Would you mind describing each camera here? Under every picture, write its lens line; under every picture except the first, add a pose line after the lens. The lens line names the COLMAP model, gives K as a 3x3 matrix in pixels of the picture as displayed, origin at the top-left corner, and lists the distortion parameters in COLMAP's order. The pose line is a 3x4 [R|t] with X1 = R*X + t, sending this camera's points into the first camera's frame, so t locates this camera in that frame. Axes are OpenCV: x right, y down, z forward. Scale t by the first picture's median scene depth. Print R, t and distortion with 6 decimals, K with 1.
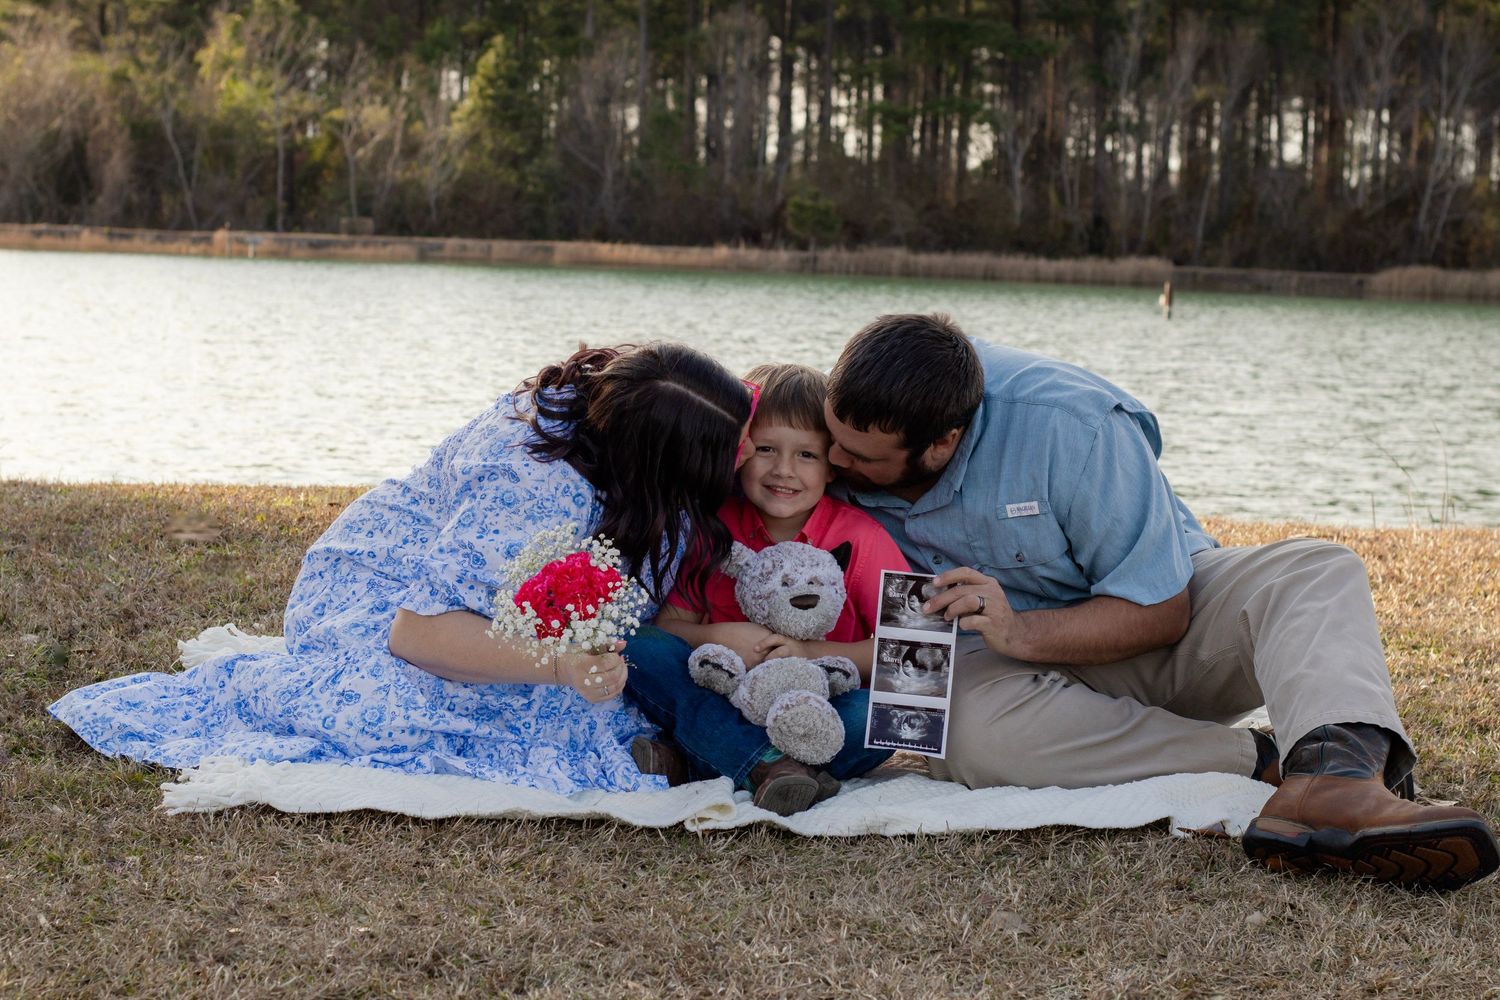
lens RADIAL K [[3708.1, 0, 660.3], [0, 3708.1, 501.8], [0, 0, 1]] dist [-0.119473, 0.402614]
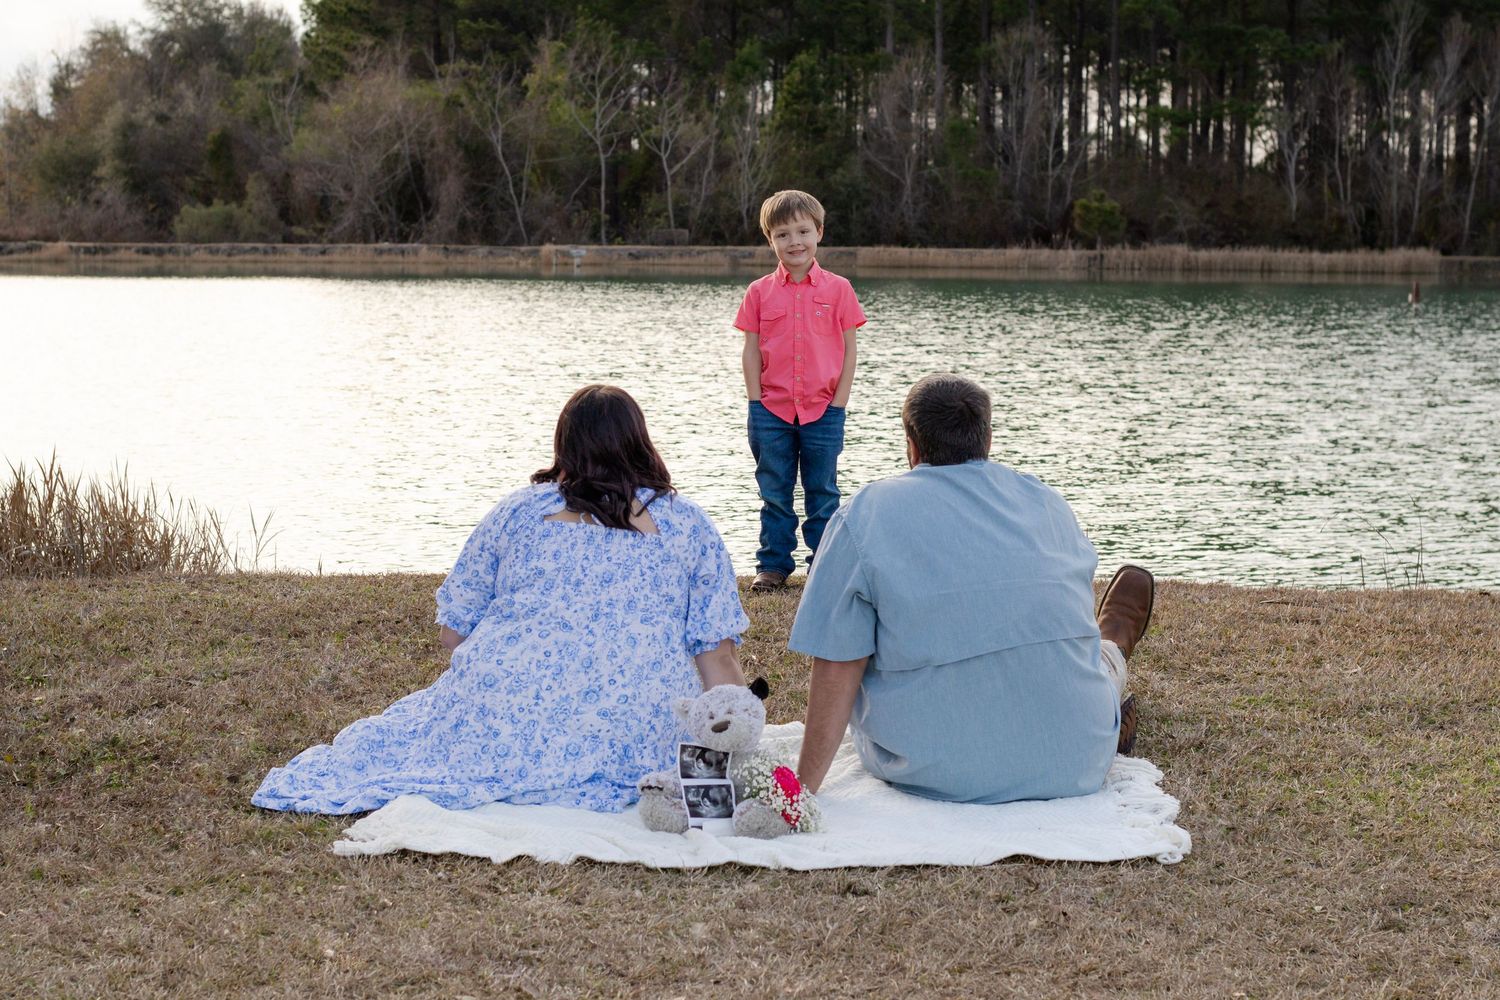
lens RADIAL K [[3825.5, 0, 750.0], [0, 3825.5, 500.0], [0, 0, 1]] dist [-0.130293, 0.725101]
pose [[0.995949, -0.018634, -0.087966, 0.036106], [0.020283, 0.999634, 0.017885, -0.017138], [0.087601, -0.019597, 0.995963, -0.105845]]
